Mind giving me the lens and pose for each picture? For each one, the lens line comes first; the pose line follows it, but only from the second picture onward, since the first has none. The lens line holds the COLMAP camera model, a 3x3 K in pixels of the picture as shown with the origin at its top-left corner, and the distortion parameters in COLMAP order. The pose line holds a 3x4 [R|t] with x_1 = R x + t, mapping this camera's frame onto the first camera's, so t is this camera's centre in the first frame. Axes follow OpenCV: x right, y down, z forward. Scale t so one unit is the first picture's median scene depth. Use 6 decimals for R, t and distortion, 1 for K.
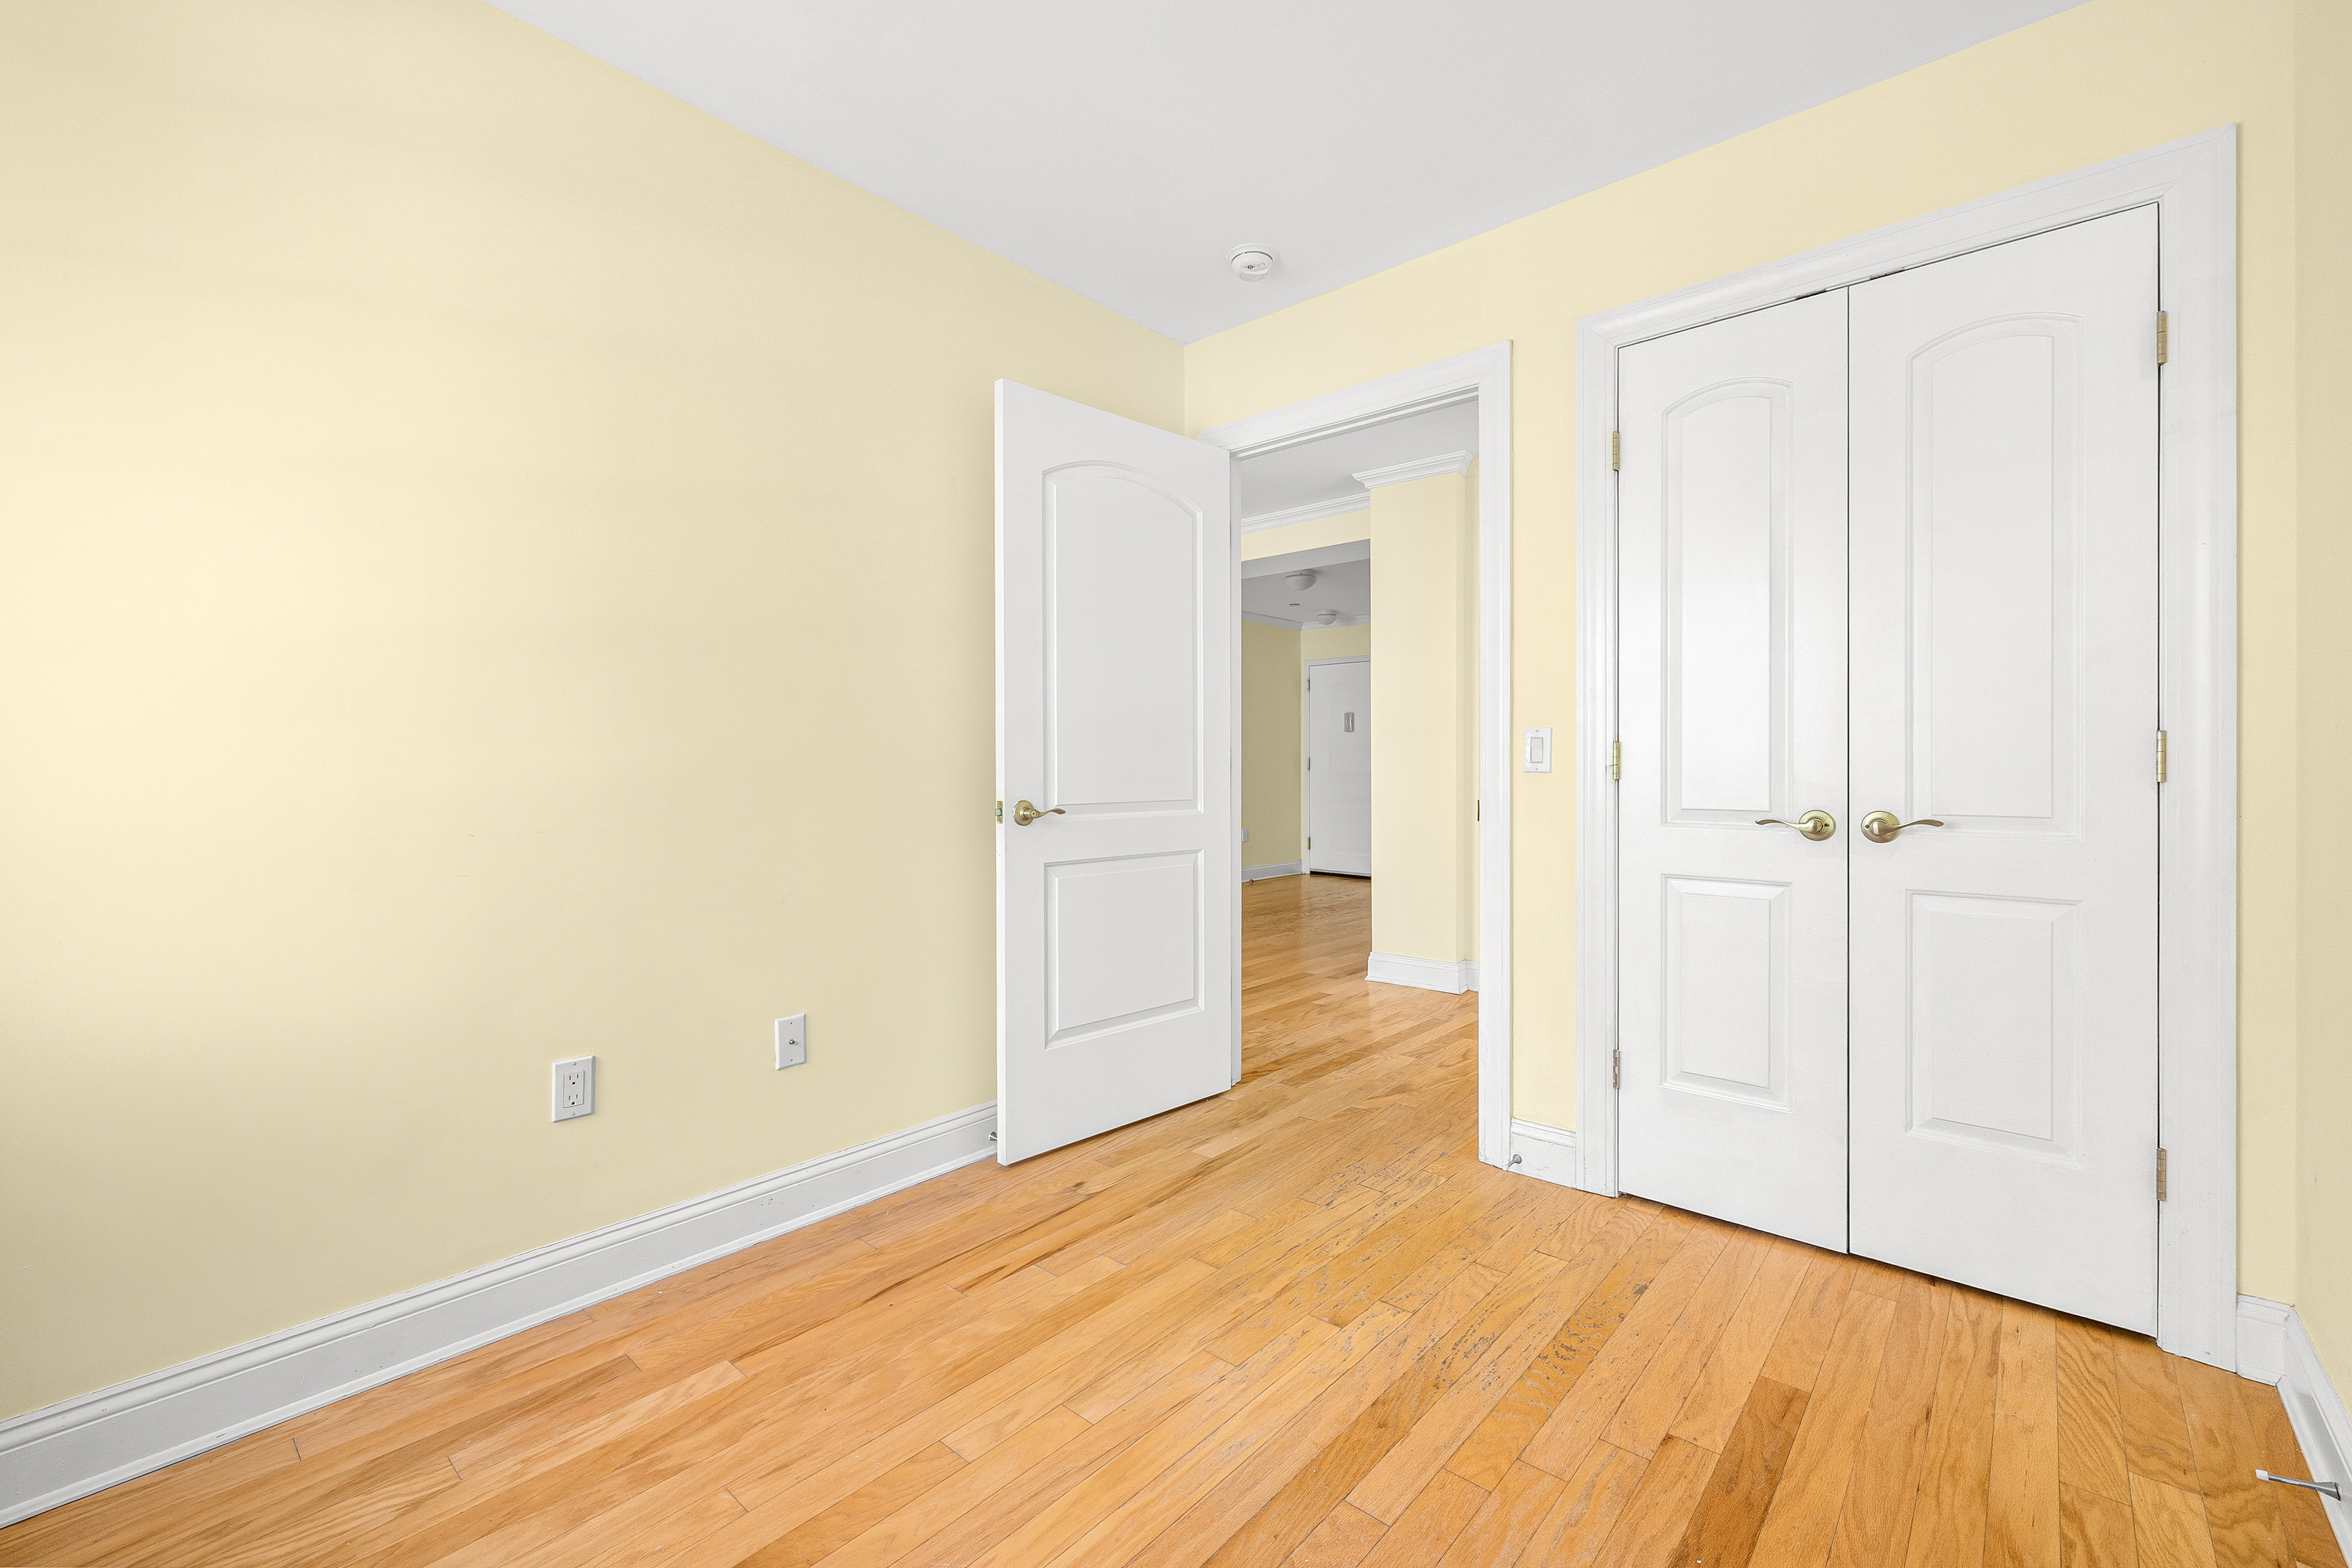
lens RADIAL K [[1022.9, 0, 1172.3], [0, 1022.9, 780.8], [0, 0, 1]] dist [0.002447, 0.000645]
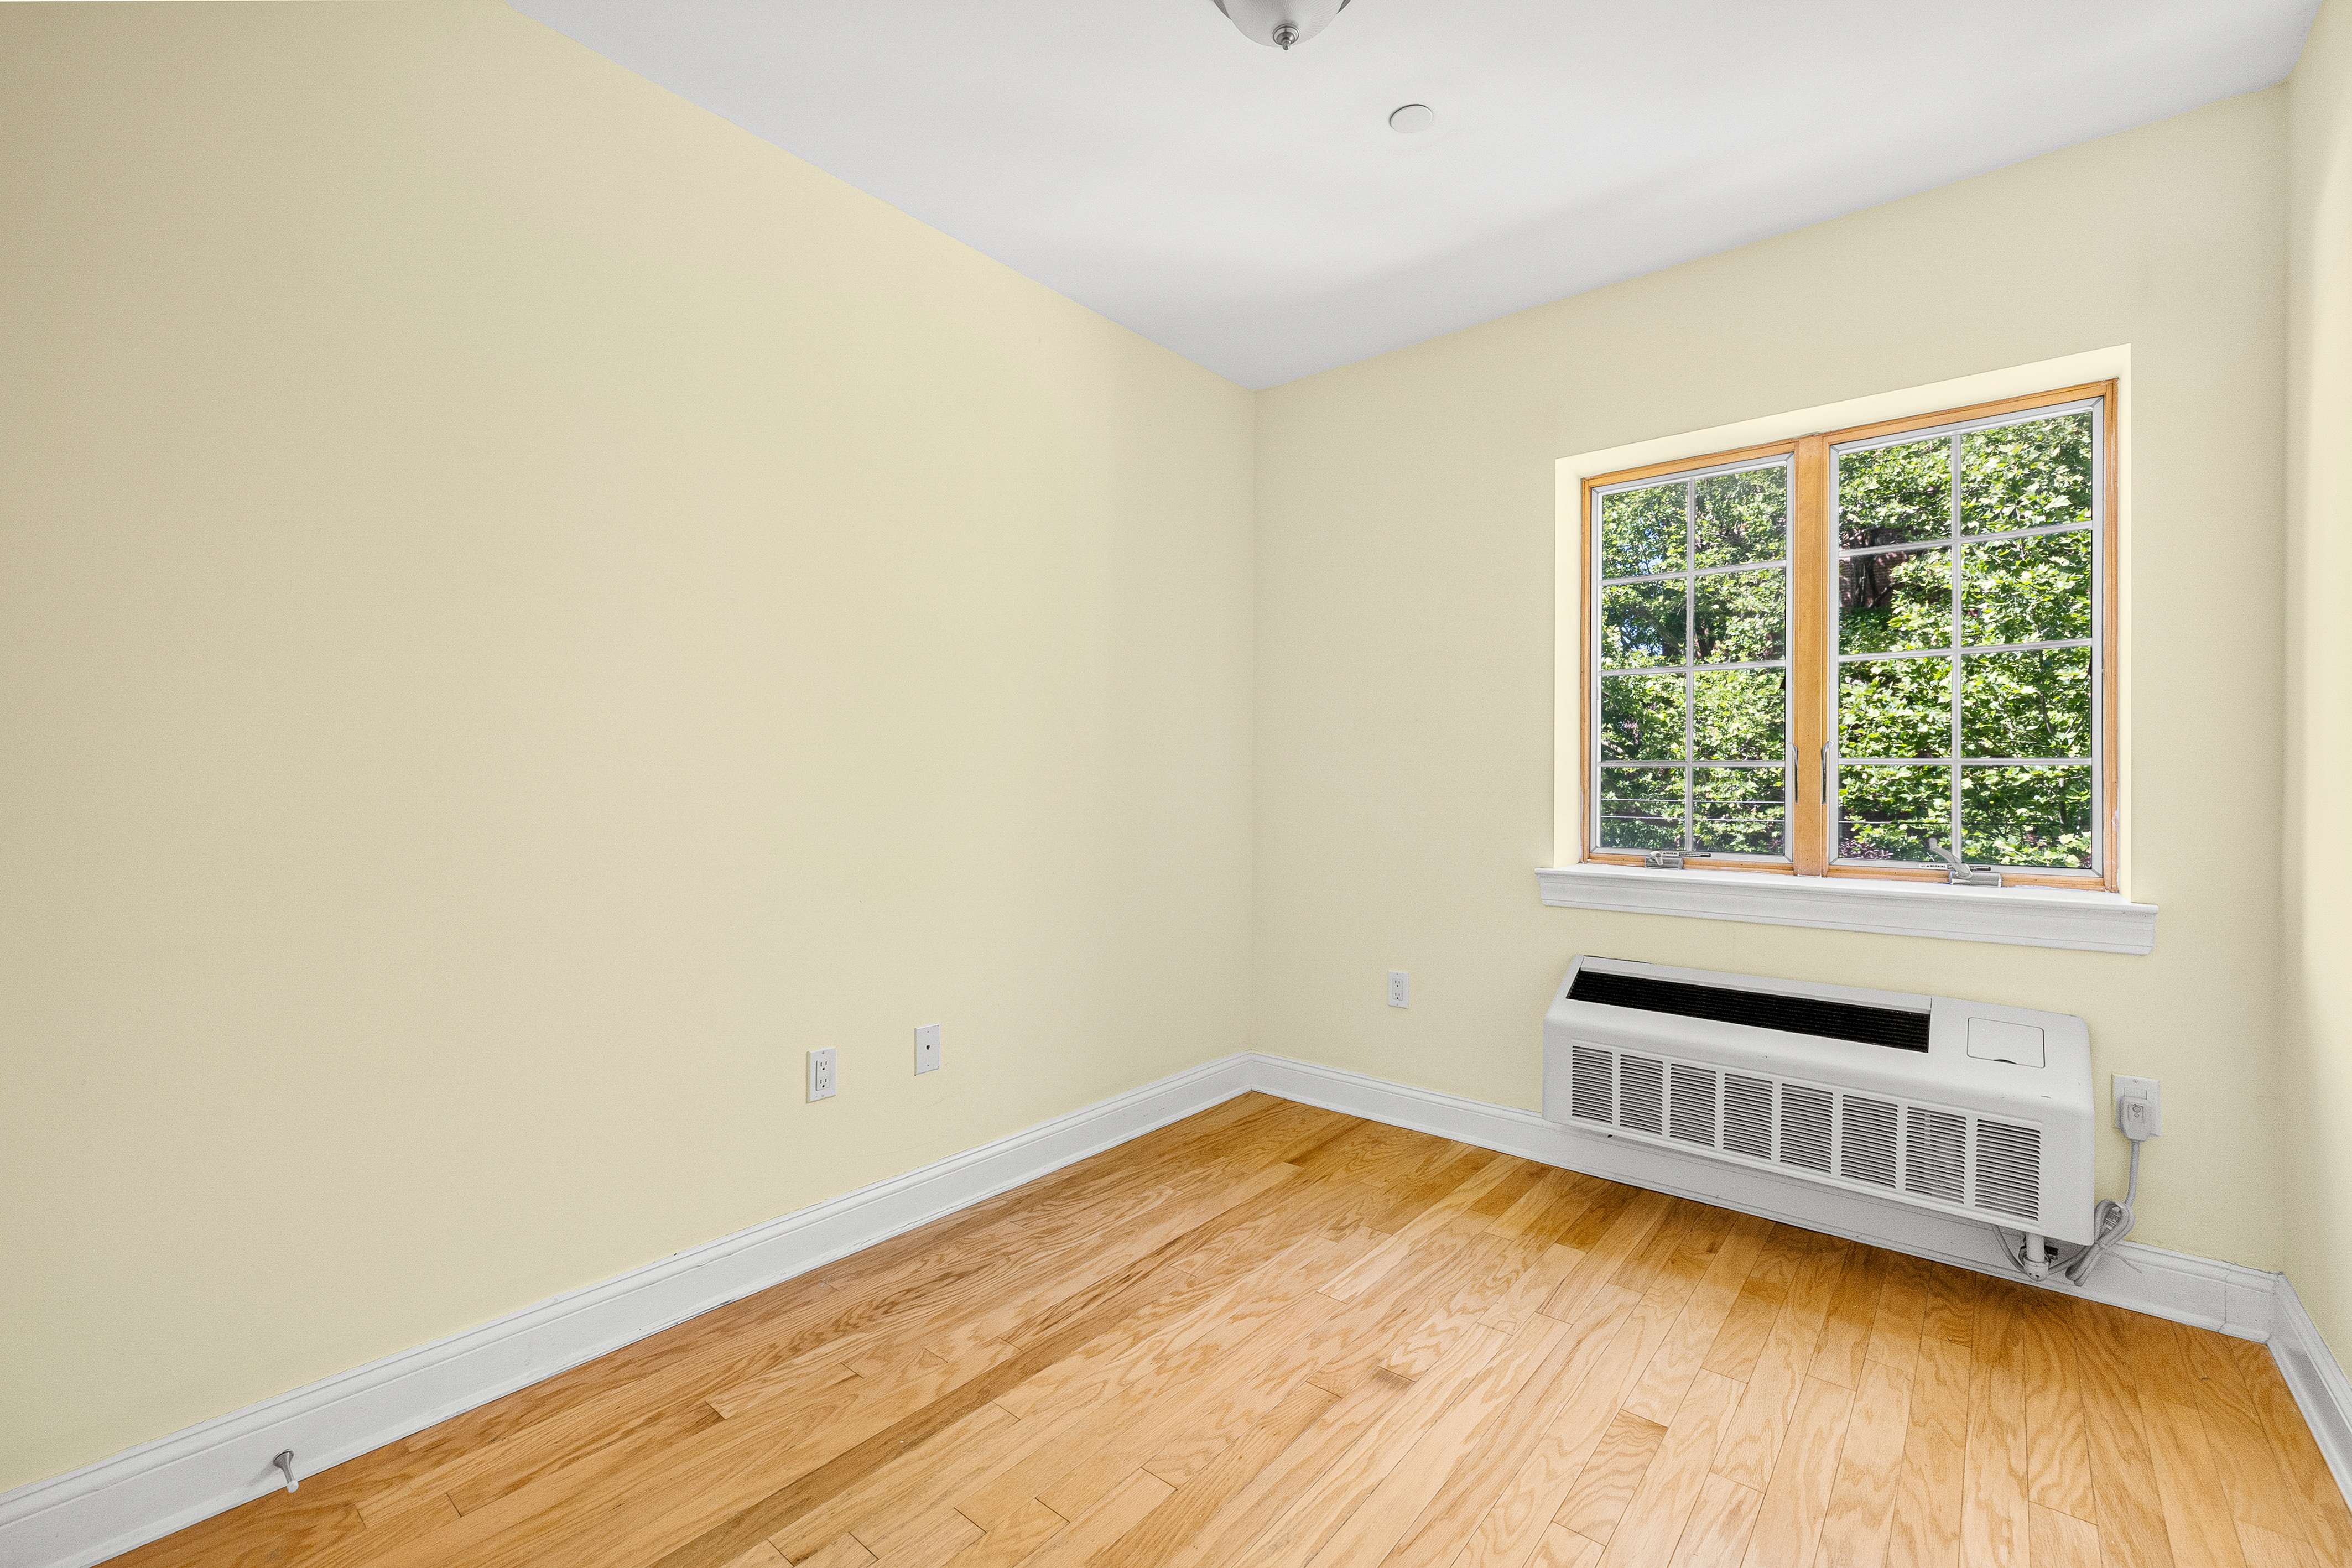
lens RADIAL K [[1022.9, 0, 1179.0], [0, 1022.9, 783.0], [0, 0, 1]] dist [0.002447, 0.000645]
pose [[-0.999644, -0.004264, -0.026356, 0.189434], [-0.004500, 0.999950, 0.008891, -0.046222], [0.026316, 0.009007, -0.999613, 1.988246]]
